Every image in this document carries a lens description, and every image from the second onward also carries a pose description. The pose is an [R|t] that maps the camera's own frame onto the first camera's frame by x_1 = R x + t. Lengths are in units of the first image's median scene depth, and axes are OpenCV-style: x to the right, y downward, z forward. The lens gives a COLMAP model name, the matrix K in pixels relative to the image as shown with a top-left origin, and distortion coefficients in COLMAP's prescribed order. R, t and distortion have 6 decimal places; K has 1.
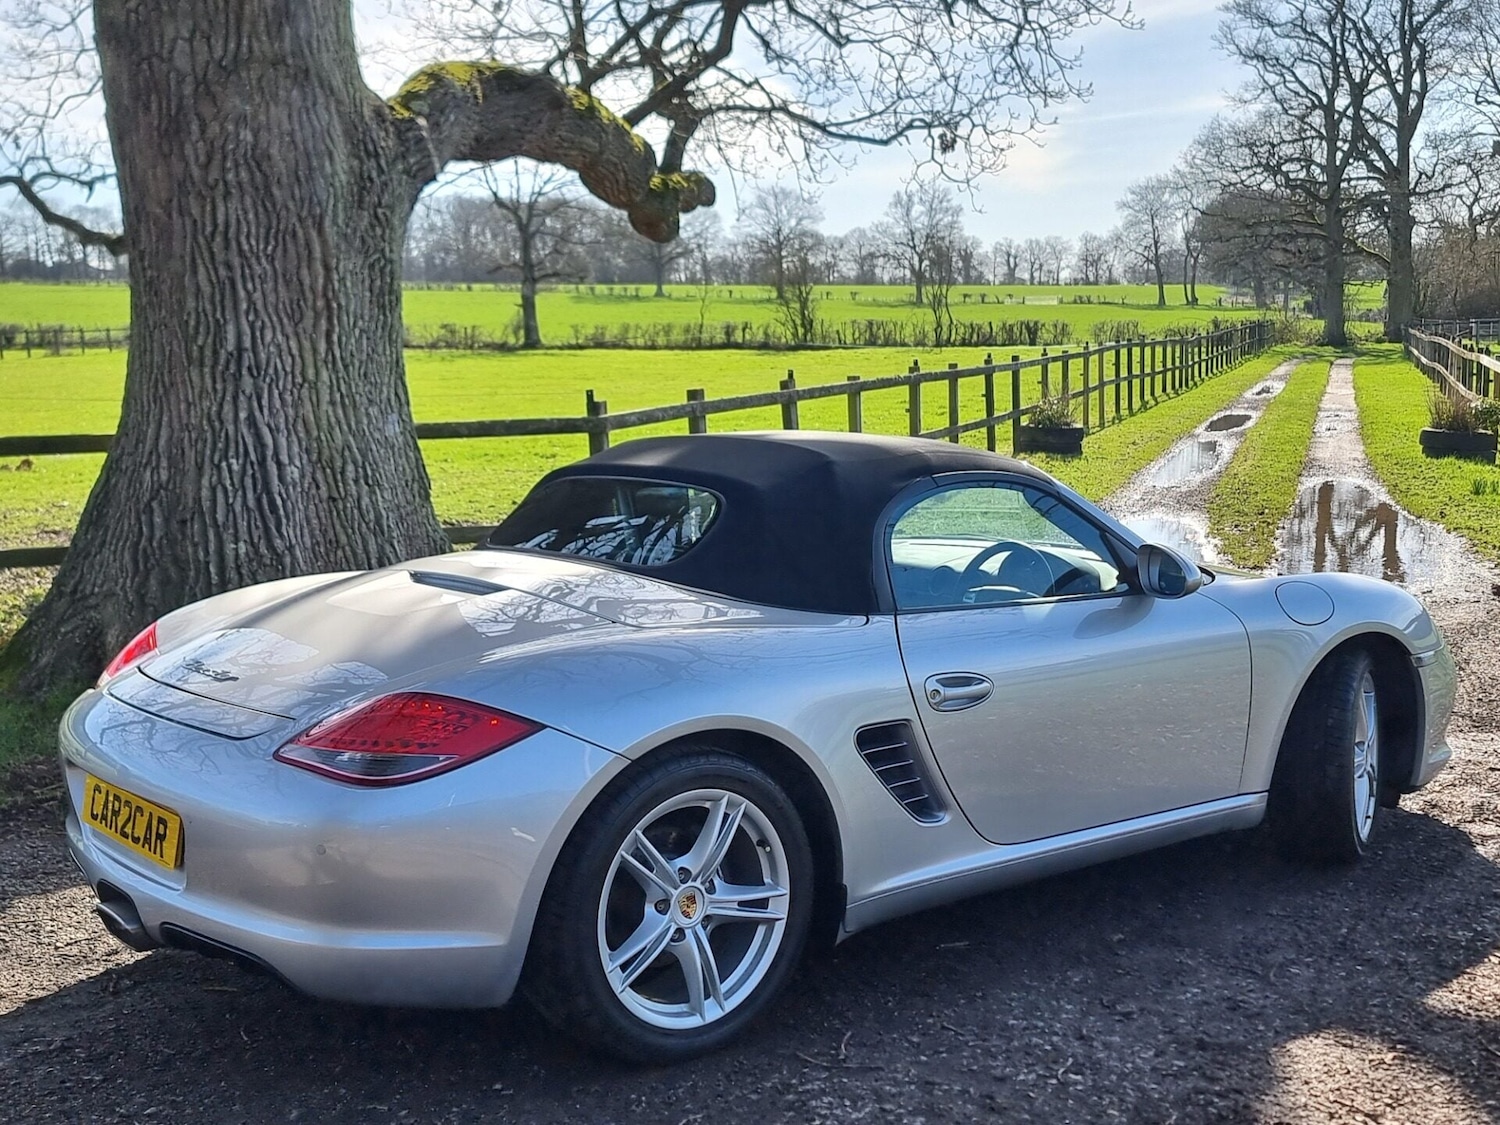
lens RADIAL K [[1768.7, 0, 744.5], [0, 1768.7, 533.8], [0, 0, 1]] dist [0.090003, -0.136630]
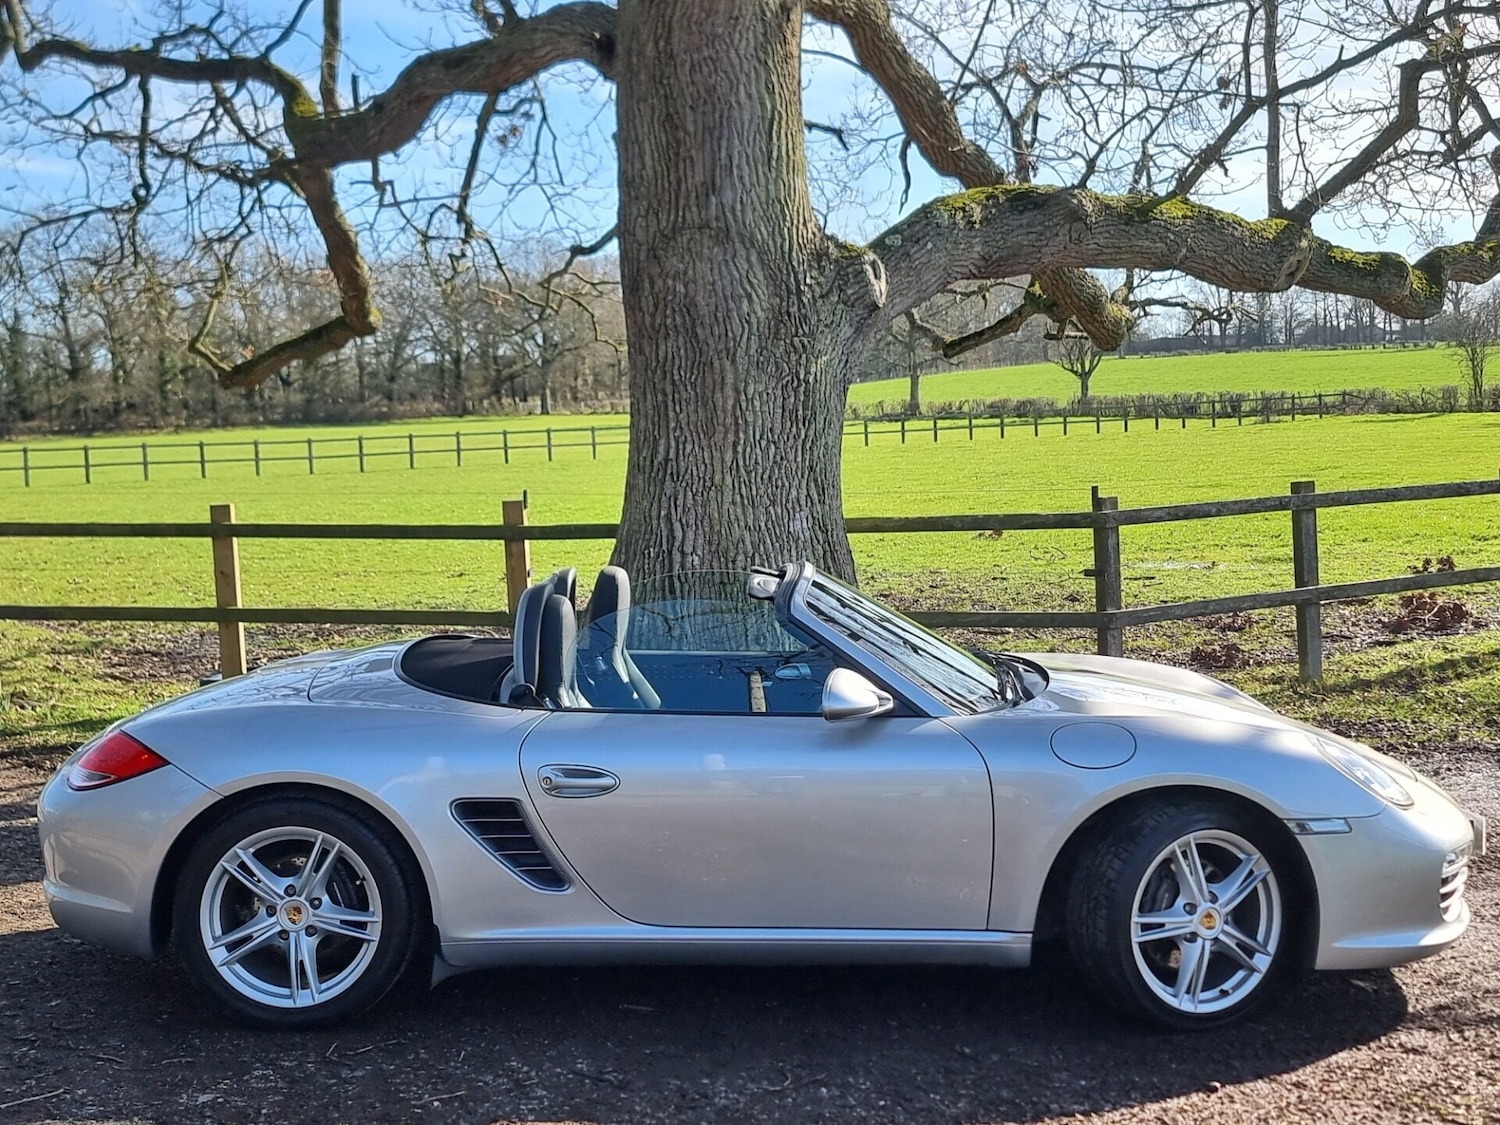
lens RADIAL K [[1772.6, 0, 754.3], [0, 1772.6, 529.1], [0, 0, 1]] dist [0.096701, -0.172555]
pose [[0.757064, 0.025282, -0.652851, 0.554423], [-0.048050, 0.998699, -0.017044, -0.036041], [0.651571, 0.044273, 0.757294, 0.103275]]
